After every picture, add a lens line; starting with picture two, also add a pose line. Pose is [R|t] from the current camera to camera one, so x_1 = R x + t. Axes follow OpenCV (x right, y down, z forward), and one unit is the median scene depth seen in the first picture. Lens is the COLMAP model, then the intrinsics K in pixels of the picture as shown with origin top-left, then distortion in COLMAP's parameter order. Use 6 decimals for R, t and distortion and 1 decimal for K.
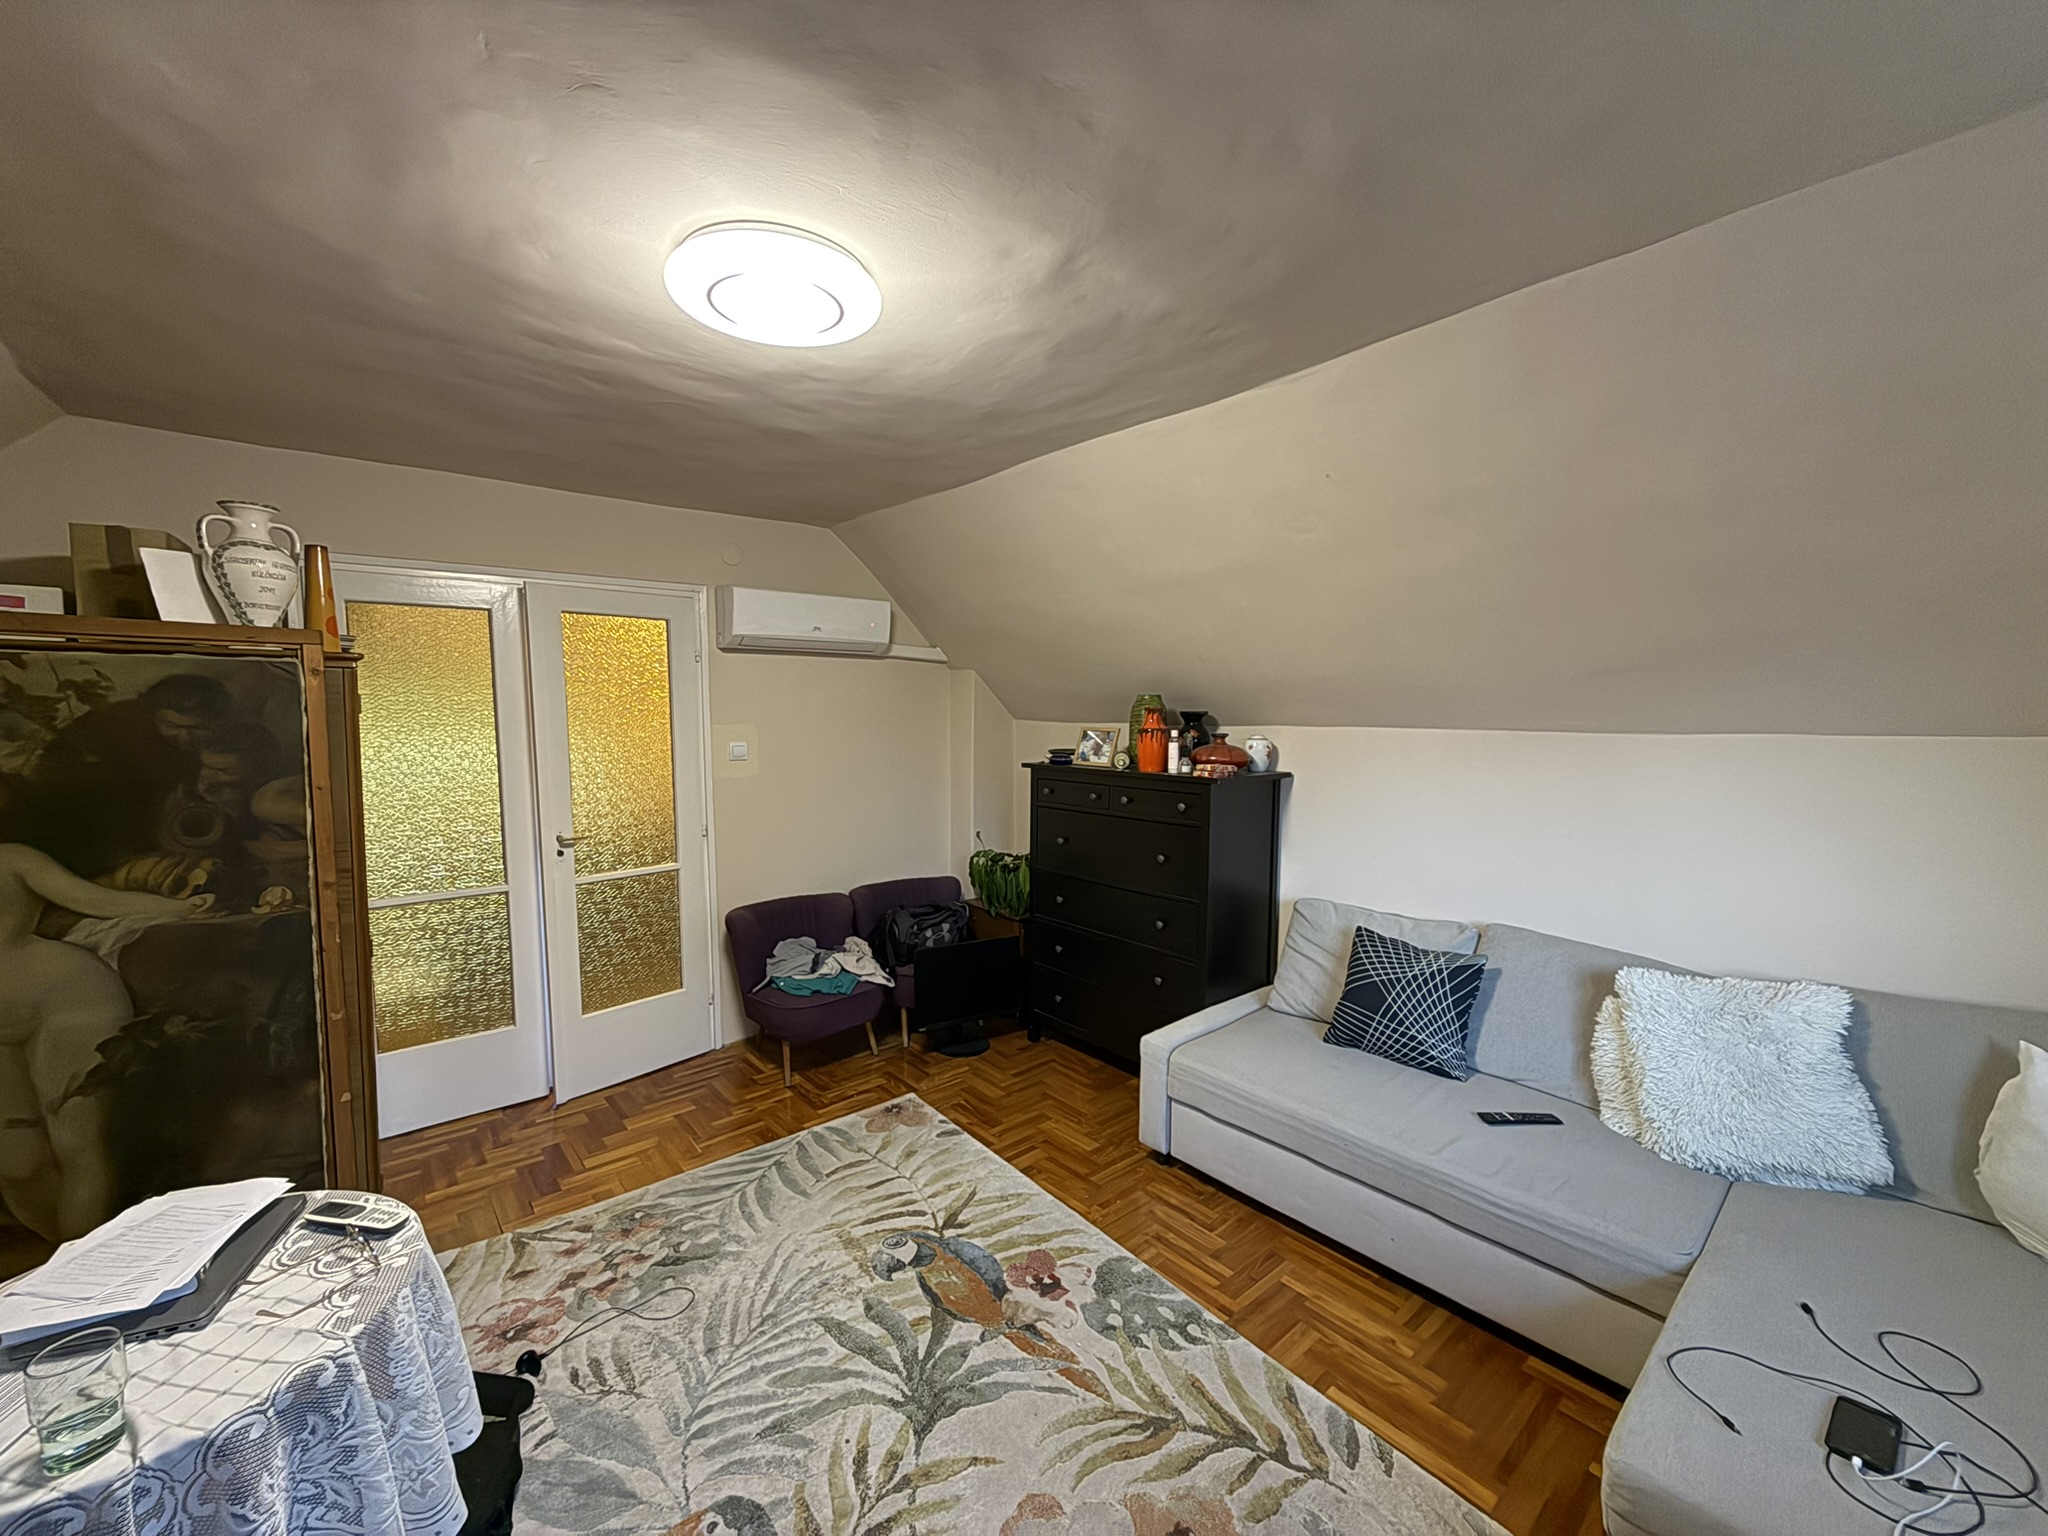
lens RADIAL K [[815.5, 0, 1017.4], [0, 815.5, 769.9], [0, 0, 1]] dist [-0.000777, 0.000125]
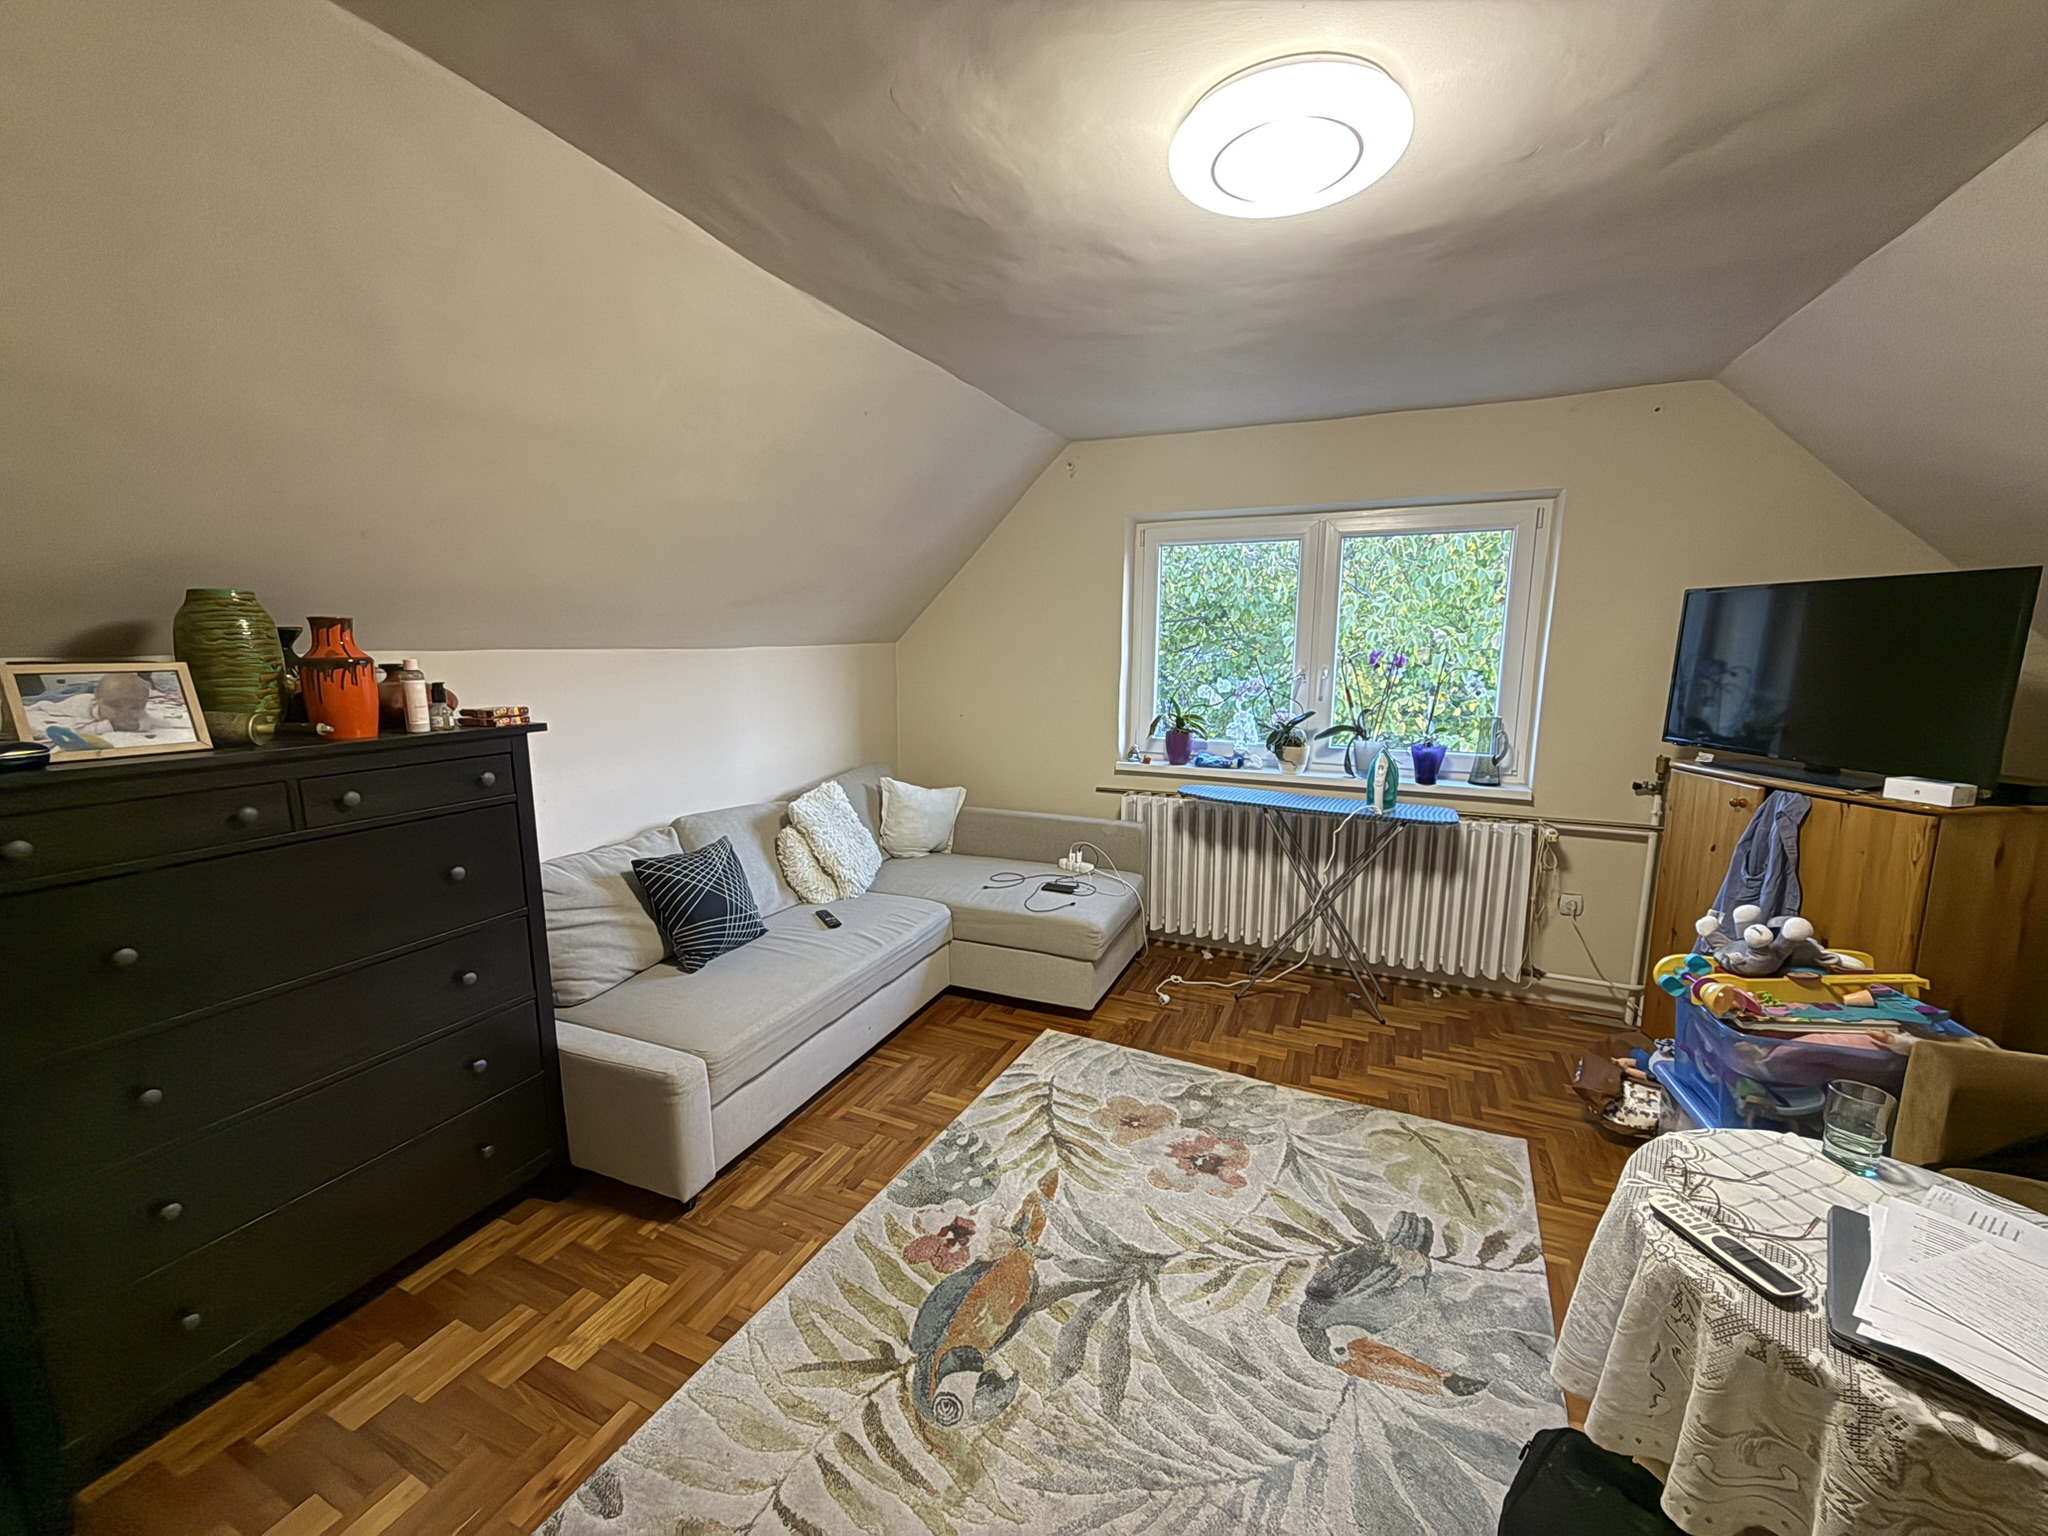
lens RADIAL K [[815.5, 0, 1020.4], [0, 815.5, 769.4], [0, 0, 1]] dist [-0.000777, 0.000125]
pose [[-0.430503, -0.142005, 0.891348, -0.834163], [0.066994, 0.979795, 0.188452, -0.081220], [-0.900099, 0.140844, -0.412291, 1.355249]]
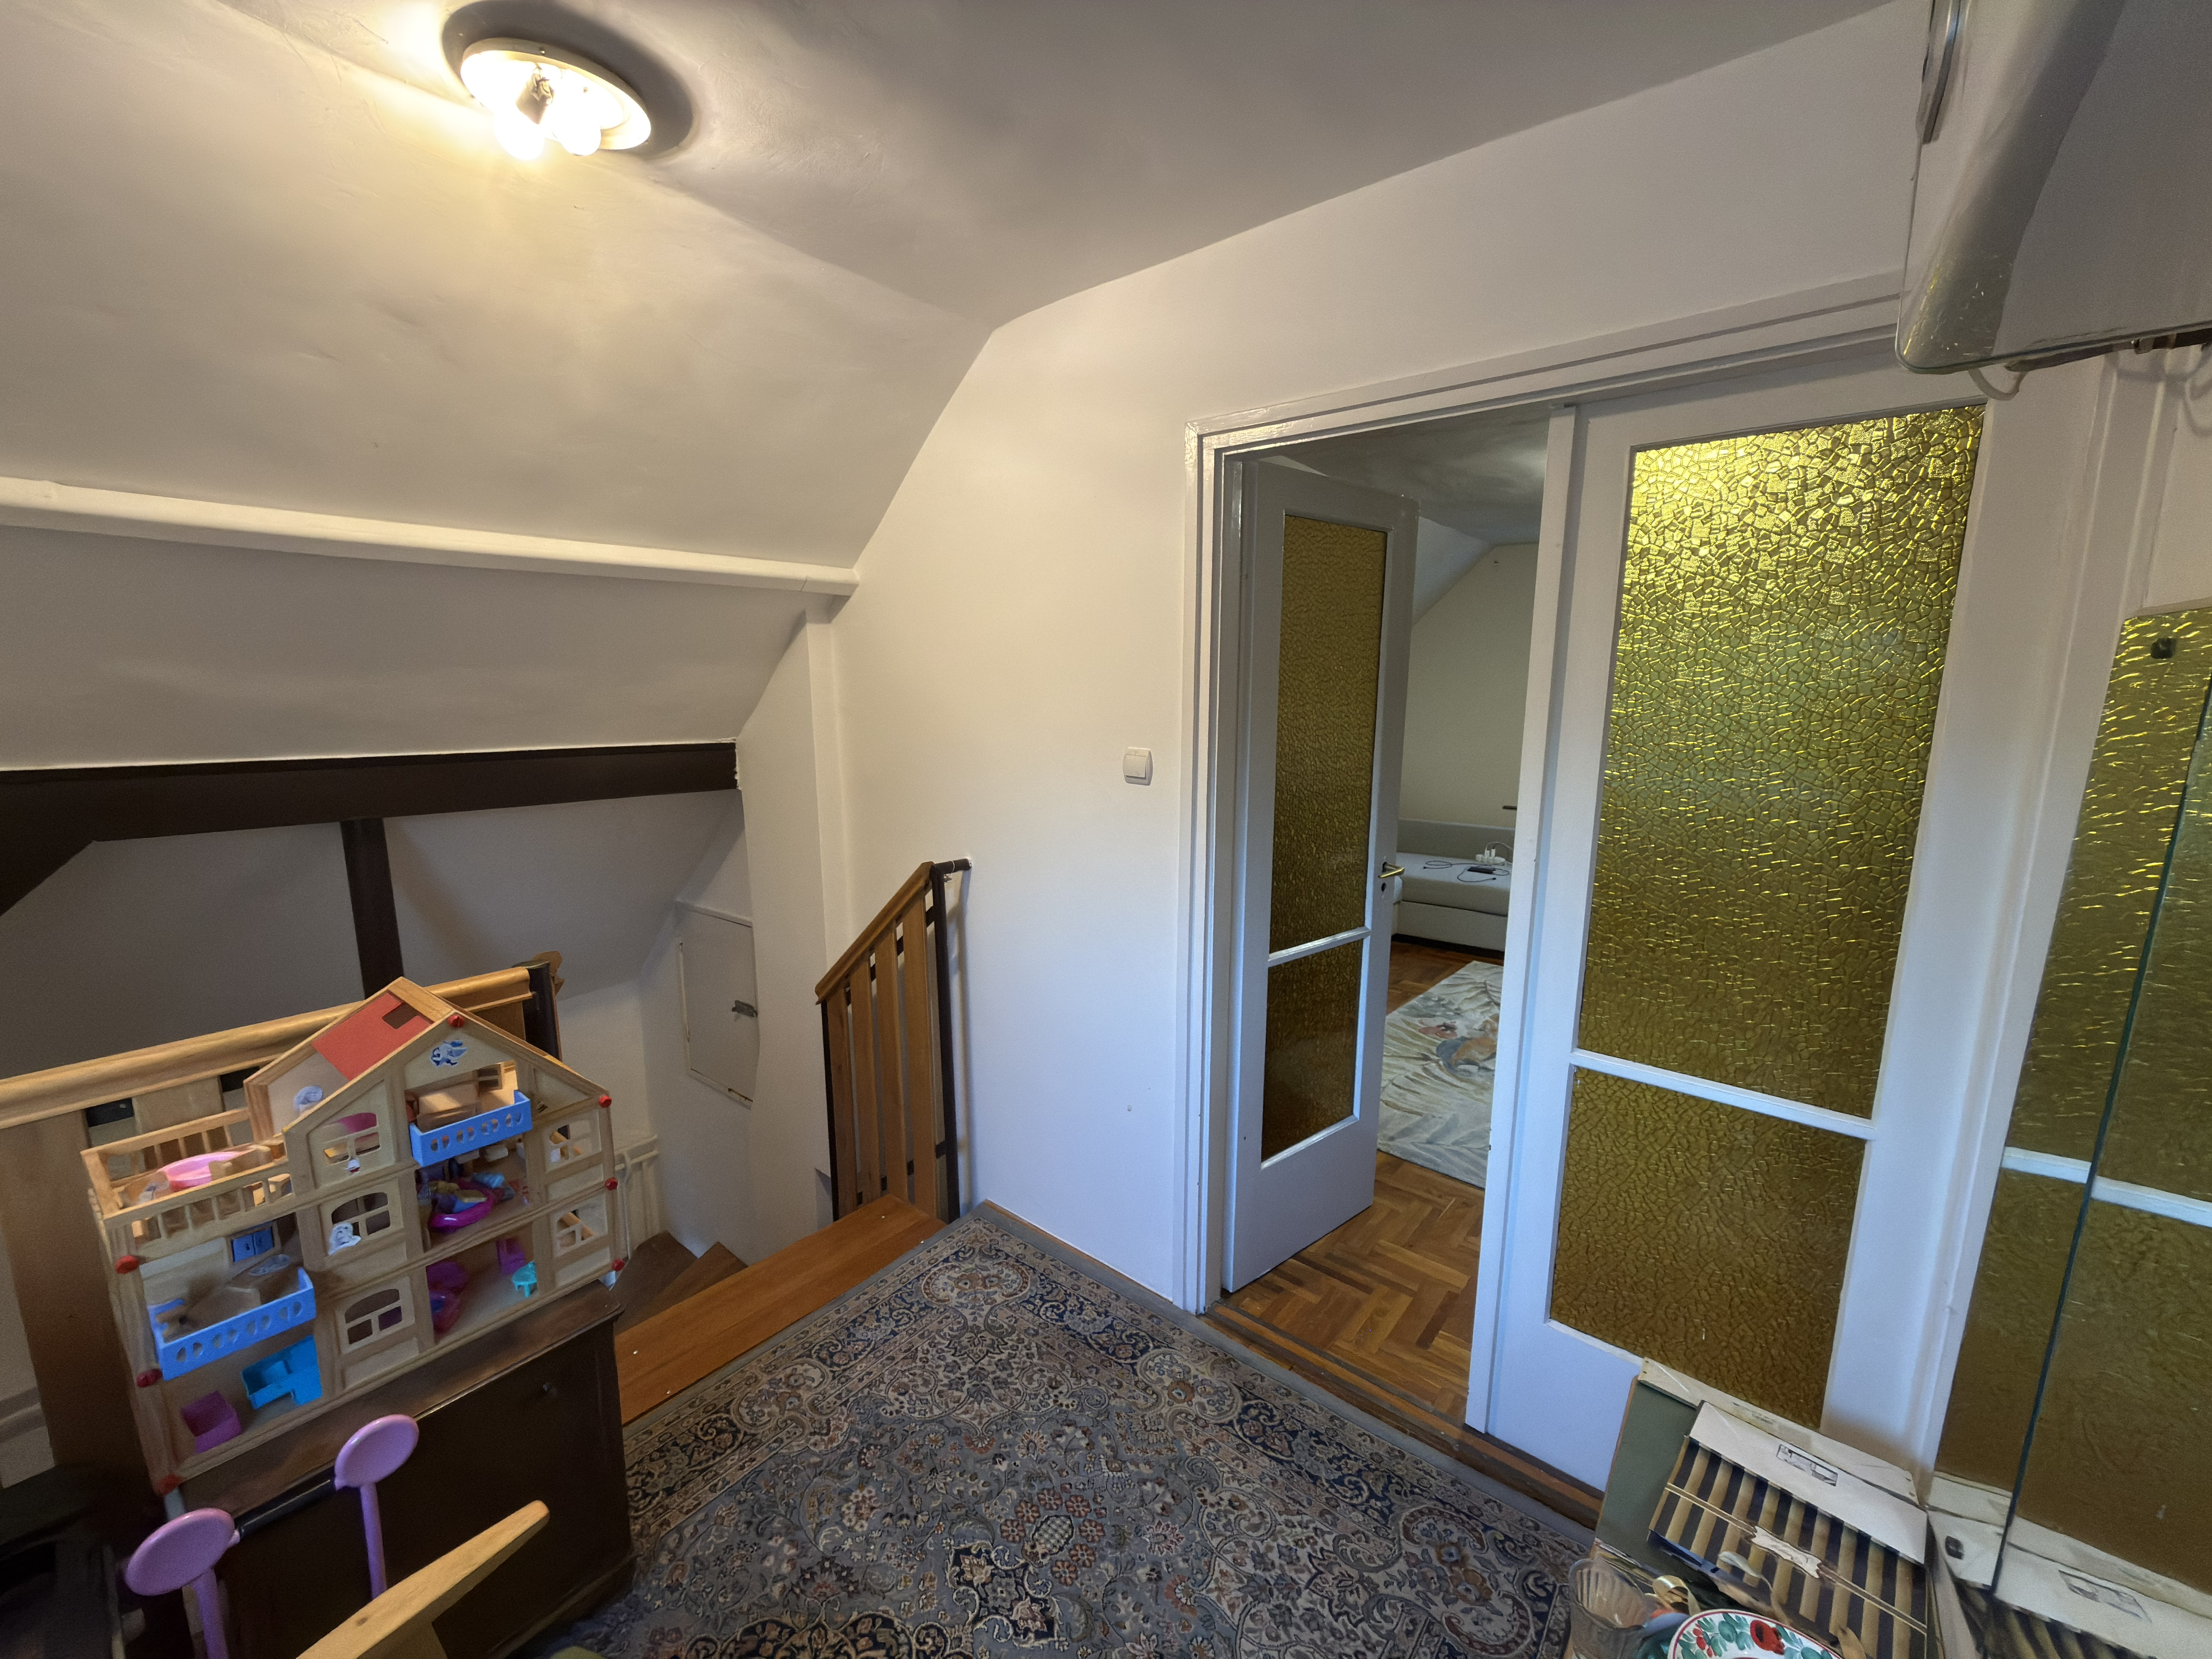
lens RADIAL K [[880.8, 0, 1103.8], [0, 880.8, 829.4], [0, 0, 1]] dist [-0.000777, 0.000125]
pose [[-0.185434, -0.150873, 0.971006, -1.684335], [0.073944, 0.983199, 0.166889, -0.145618], [-0.979871, 0.102747, -0.171162, 2.139308]]
